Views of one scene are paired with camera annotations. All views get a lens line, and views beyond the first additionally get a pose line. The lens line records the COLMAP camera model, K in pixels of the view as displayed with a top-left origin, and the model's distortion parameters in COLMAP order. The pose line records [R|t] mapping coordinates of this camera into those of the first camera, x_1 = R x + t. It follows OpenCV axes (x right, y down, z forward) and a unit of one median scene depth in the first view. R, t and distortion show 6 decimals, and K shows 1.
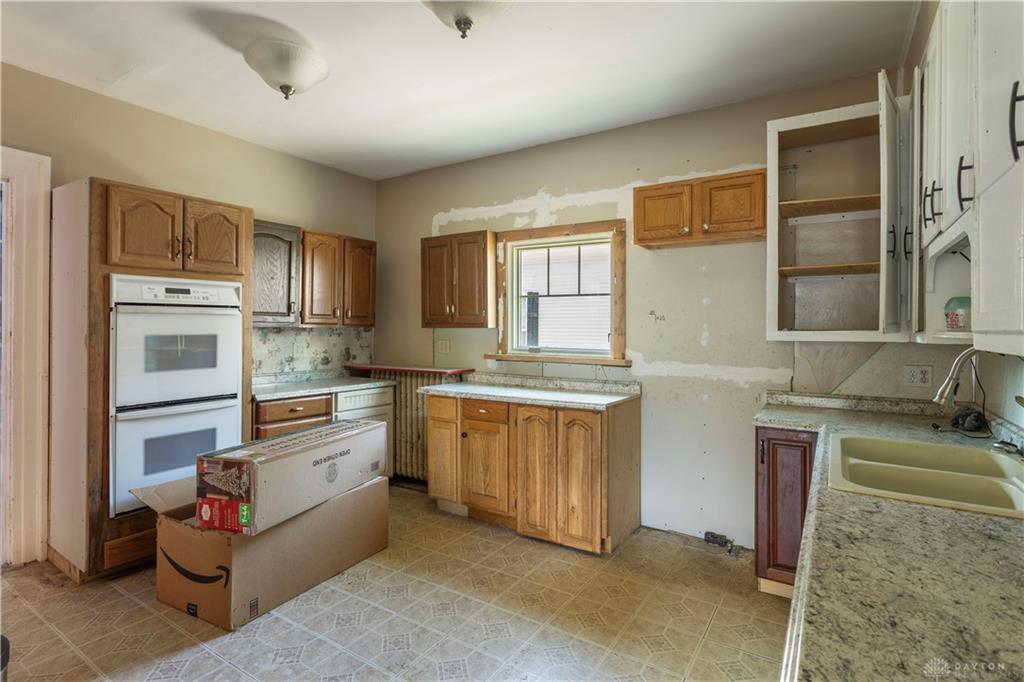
lens RADIAL K [[514.1, 0, 512.0], [0, 514.1, 330.8], [0, 0, 1]] dist [0.001875, 0.000356]
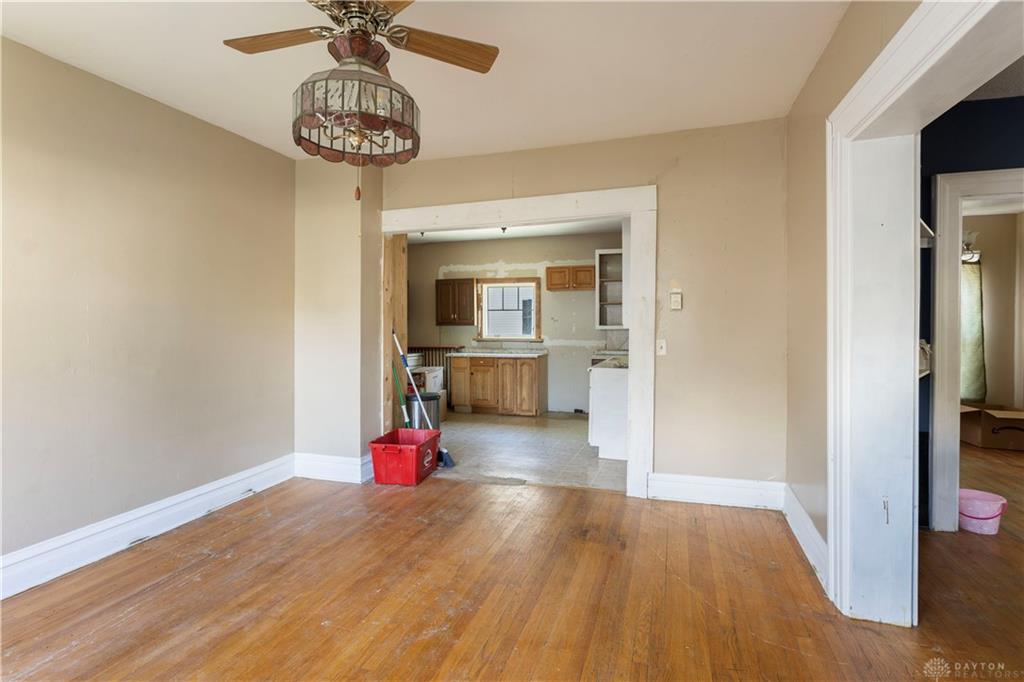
lens RADIAL K [[514.1, 0, 511.8], [0, 514.1, 336.7], [0, 0, 1]] dist [0.001875, 0.000356]
pose [[0.967790, -0.009350, 0.251586, -0.494670], [0.006605, 0.999909, 0.011754, 0.018705], [-0.251673, -0.009714, 0.967764, -1.214694]]
